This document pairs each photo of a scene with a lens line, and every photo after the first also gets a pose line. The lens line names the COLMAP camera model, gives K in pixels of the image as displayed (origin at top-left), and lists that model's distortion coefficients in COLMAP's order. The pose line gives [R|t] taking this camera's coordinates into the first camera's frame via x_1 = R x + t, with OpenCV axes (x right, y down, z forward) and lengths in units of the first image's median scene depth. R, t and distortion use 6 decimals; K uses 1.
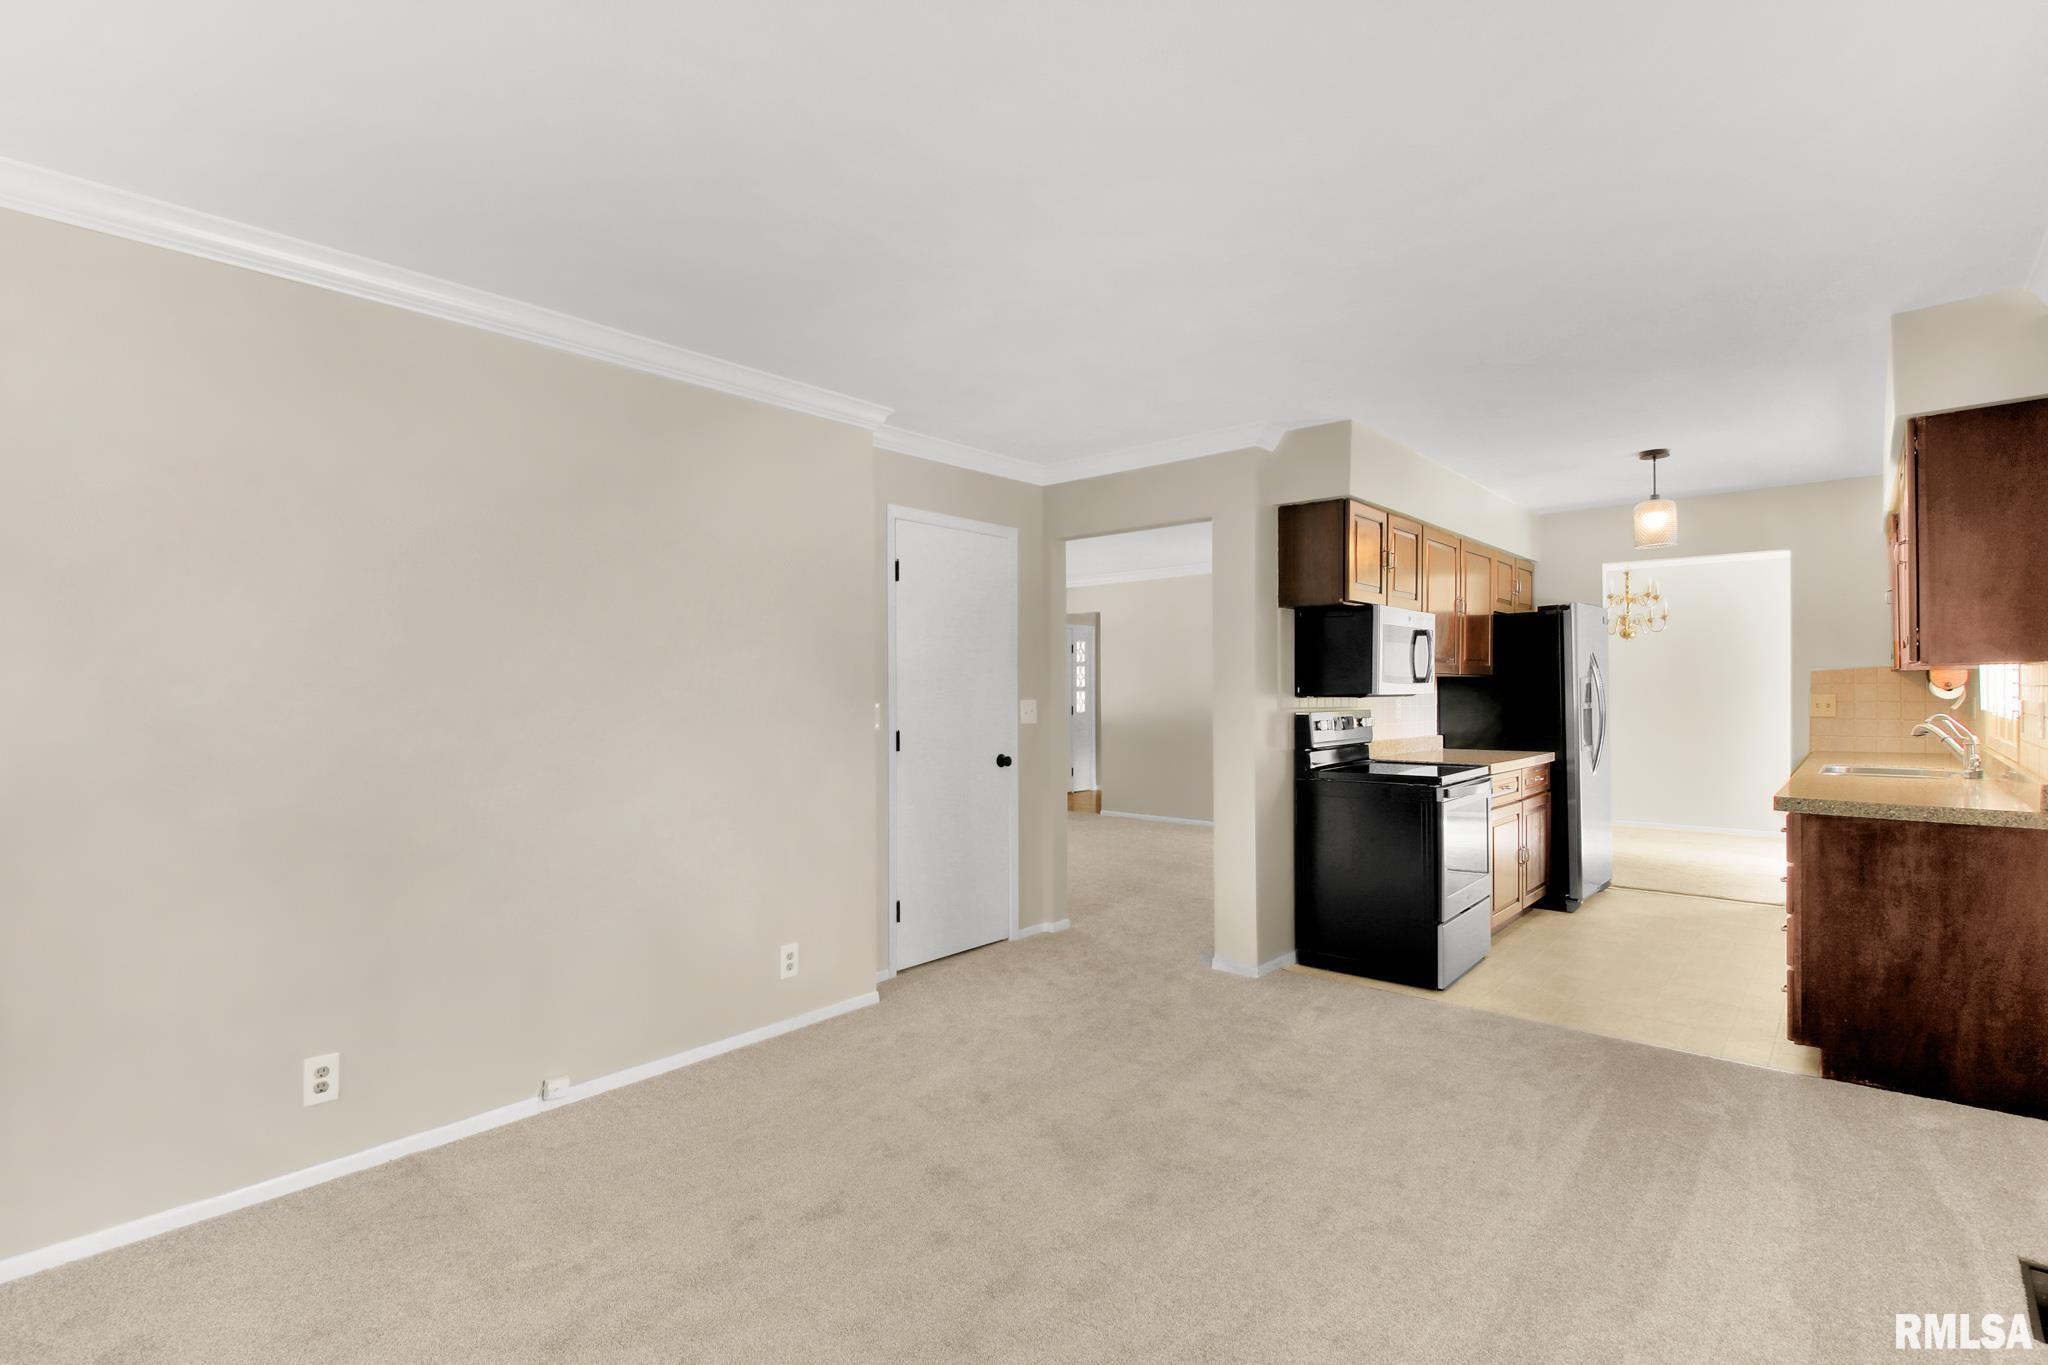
lens RADIAL K [[956.6, 0, 1036.7], [0, 956.6, 674.7], [0, 0, 1]] dist [0.013955, -0.006274]
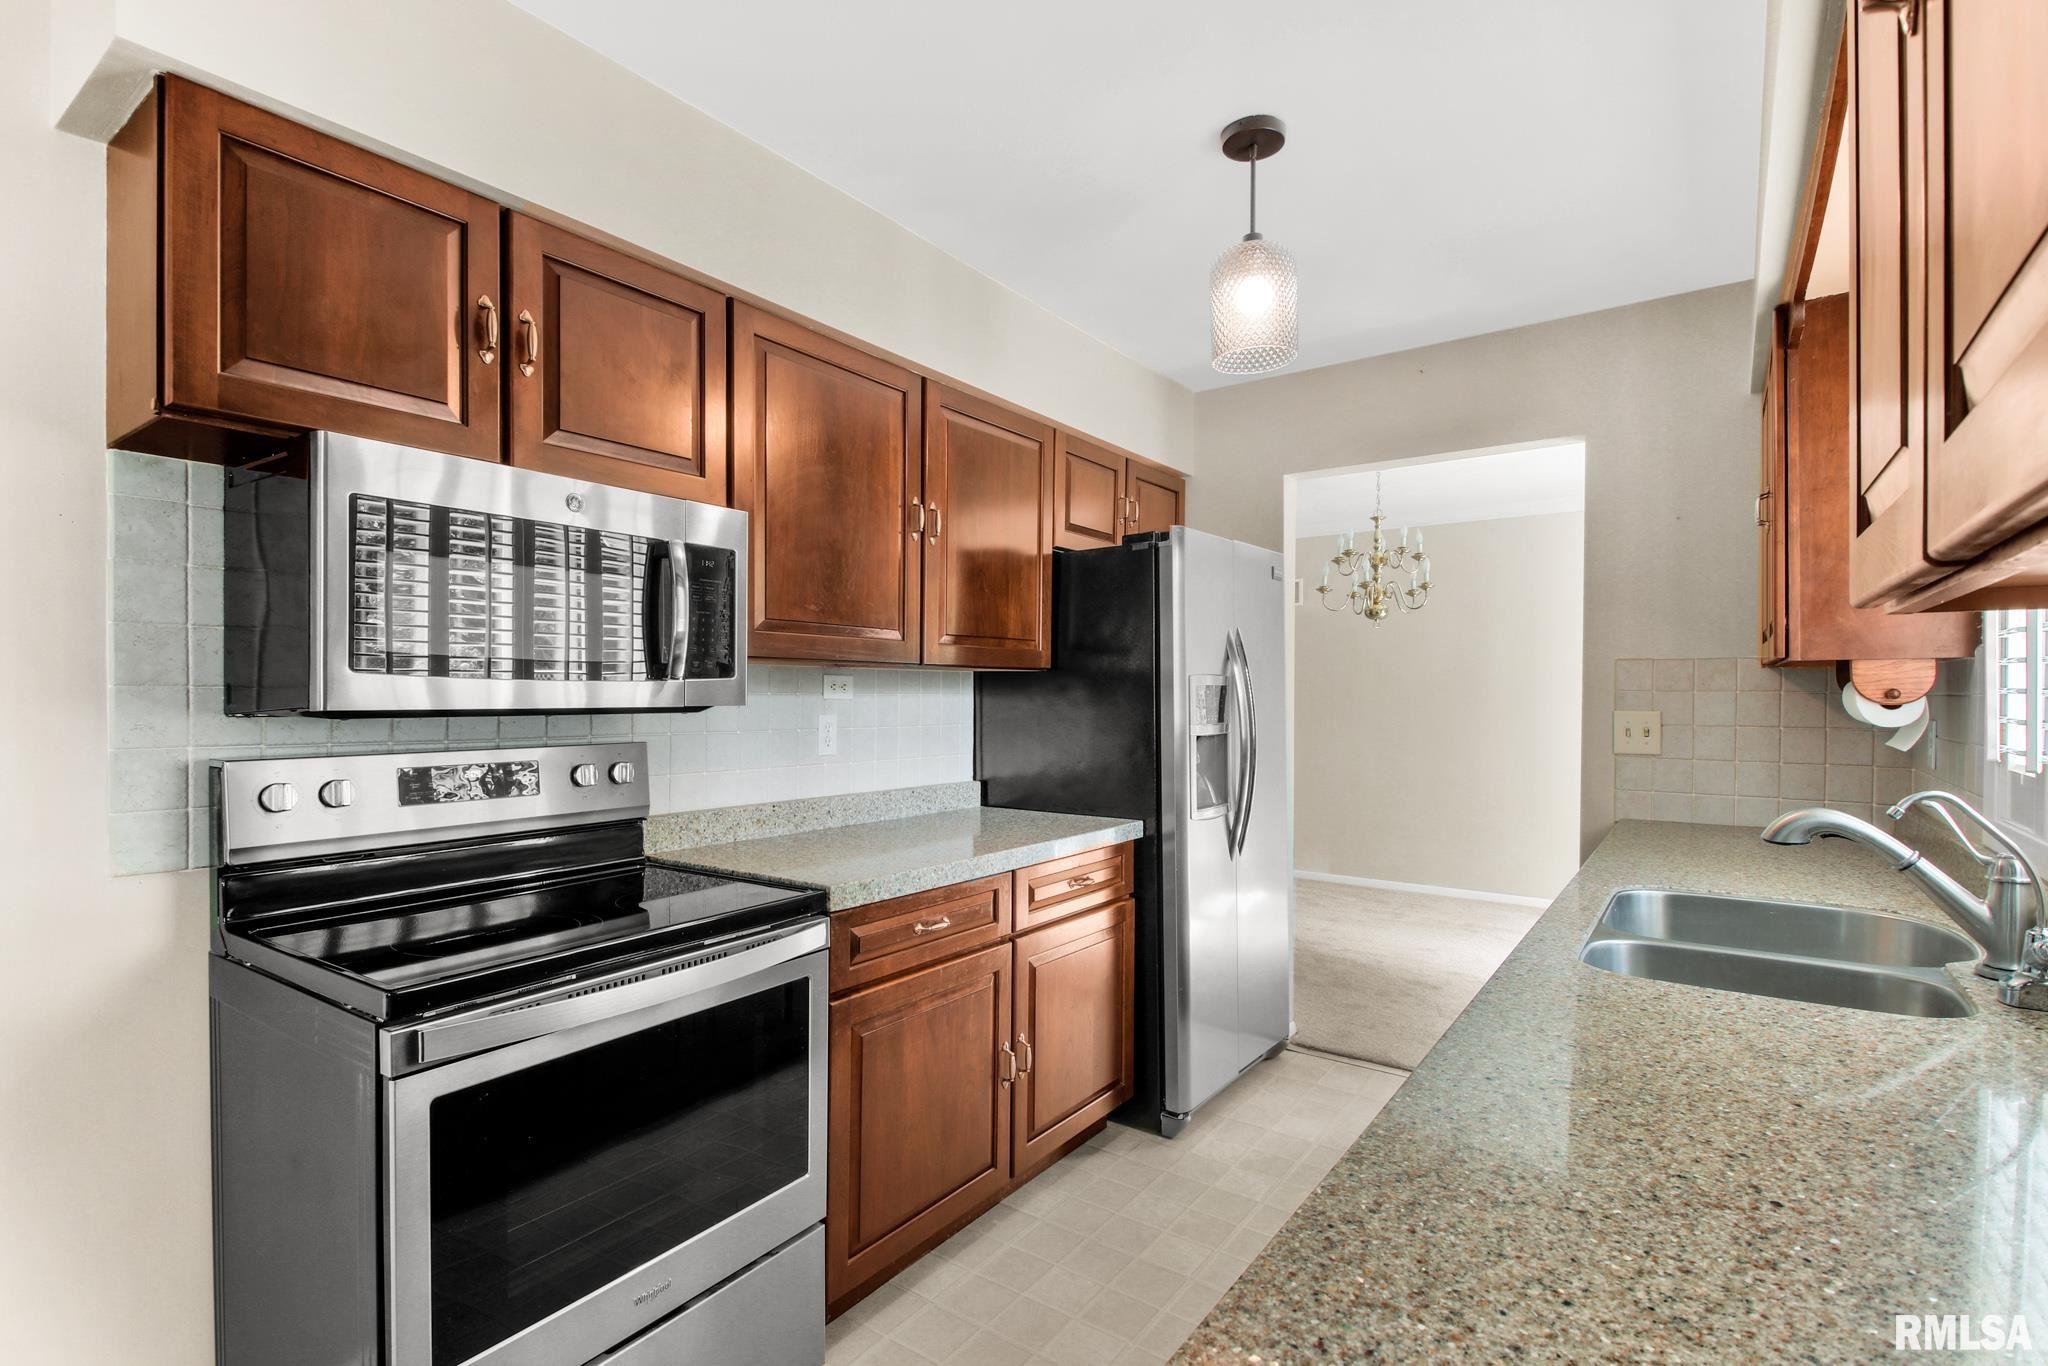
lens RADIAL K [[956.6, 0, 1019.7], [0, 956.6, 680.2], [0, 0, 1]] dist [0.013955, -0.006274]
pose [[0.996658, 0.008474, 0.081242, 0.434082], [-0.008714, 0.999959, 0.002602, 0.005406], [-0.081216, -0.003302, 0.996691, 0.500700]]
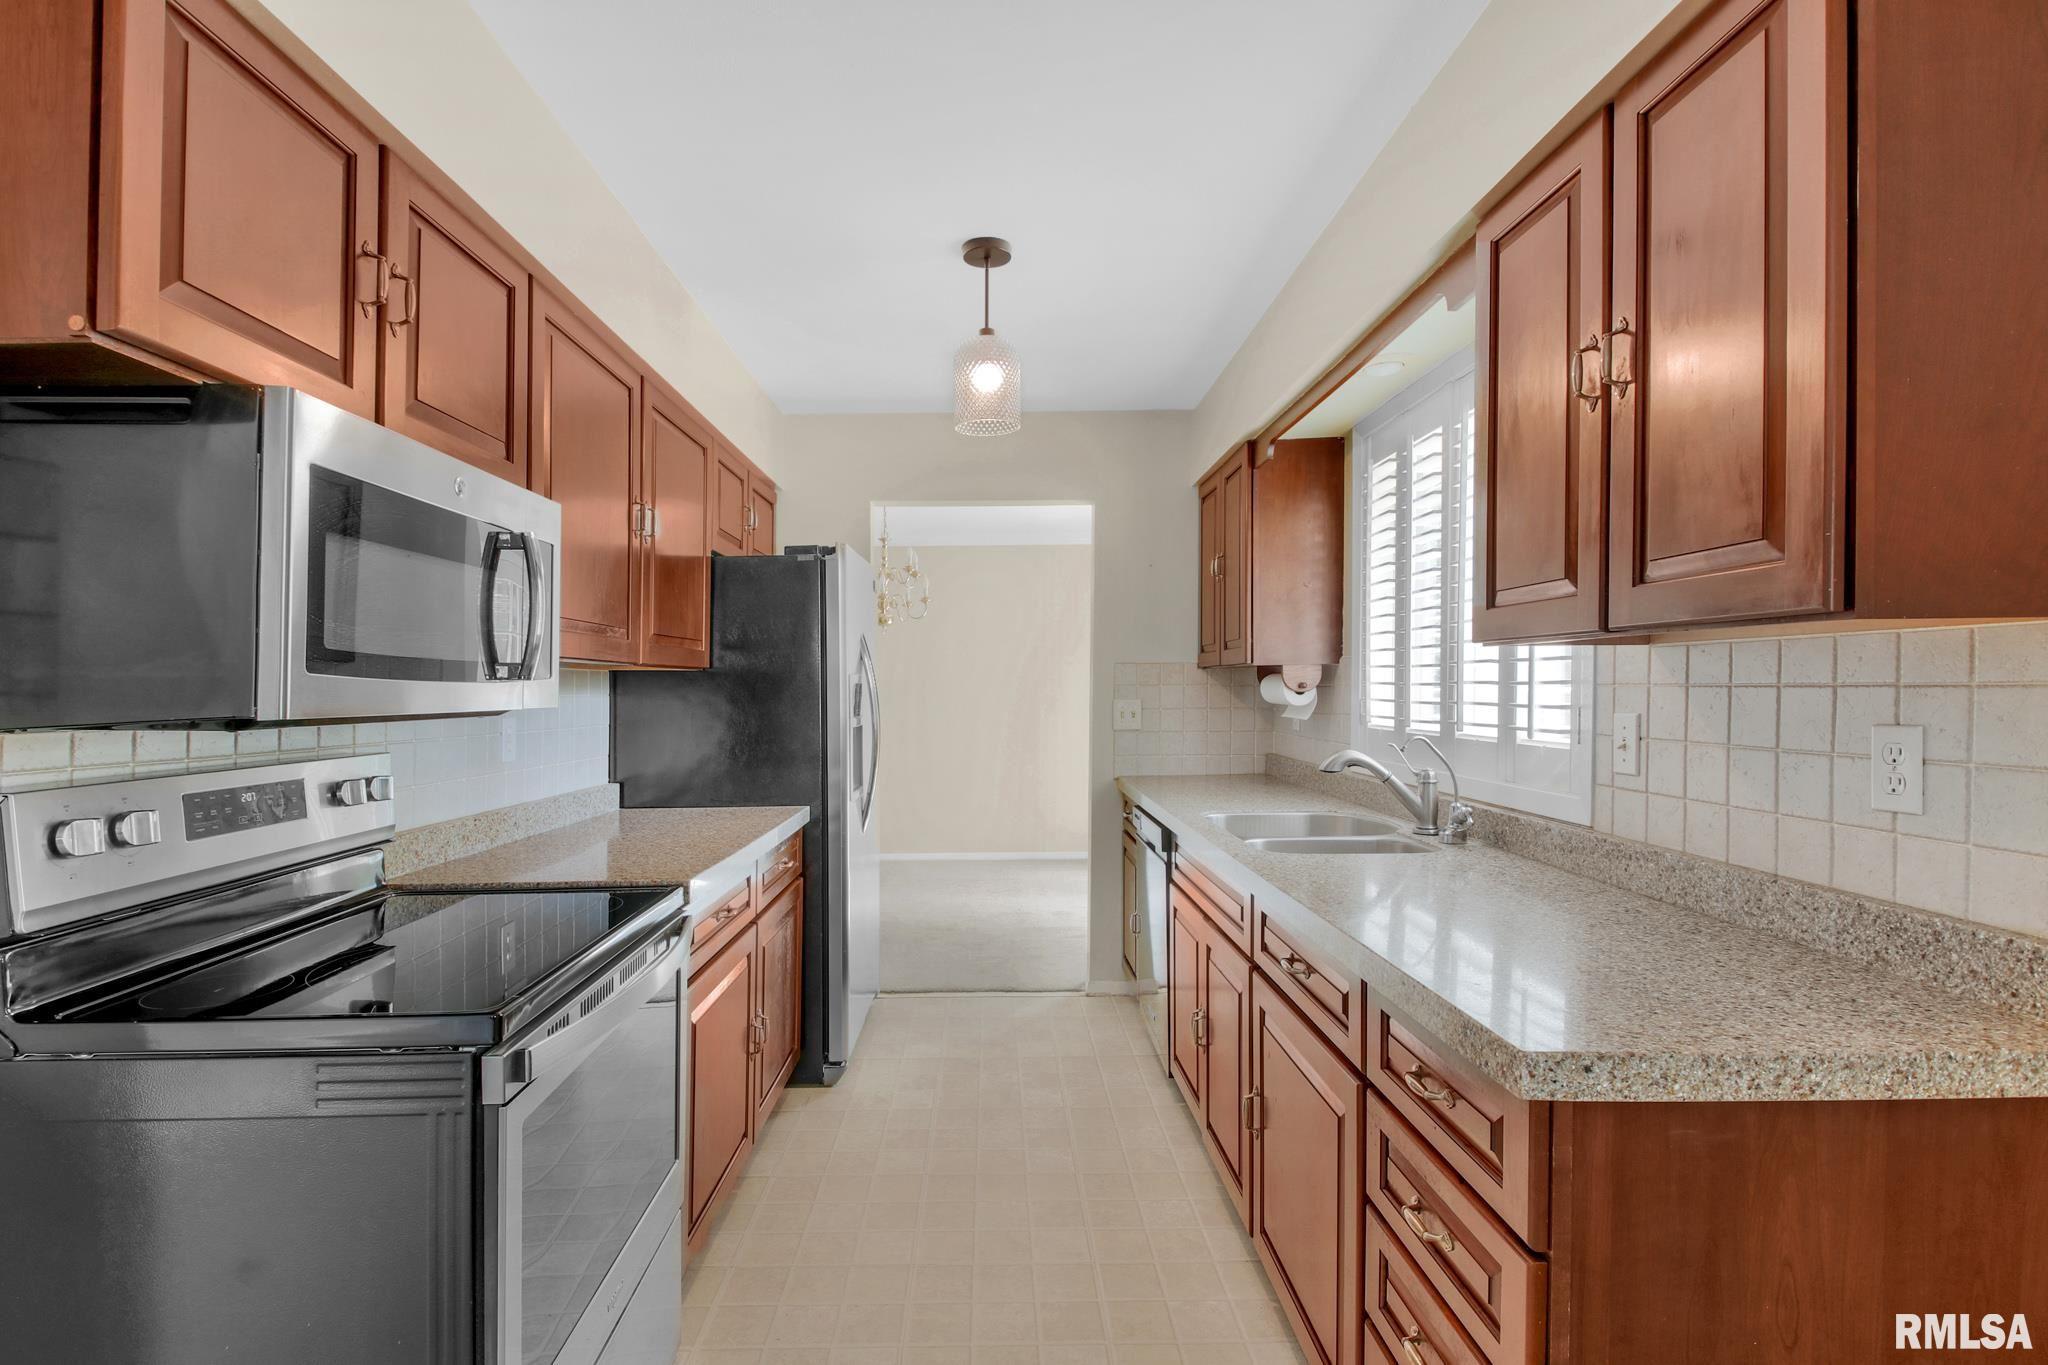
lens RADIAL K [[956.6, 0, 976.8], [0, 956.6, 676.8], [0, 0, 1]] dist [0.013955, -0.006274]
pose [[0.765955, 0.006124, 0.642865, 0.253394], [-0.005023, 0.999981, -0.003541, 0.006283], [-0.642875, -0.000517, 0.765971, 0.507163]]
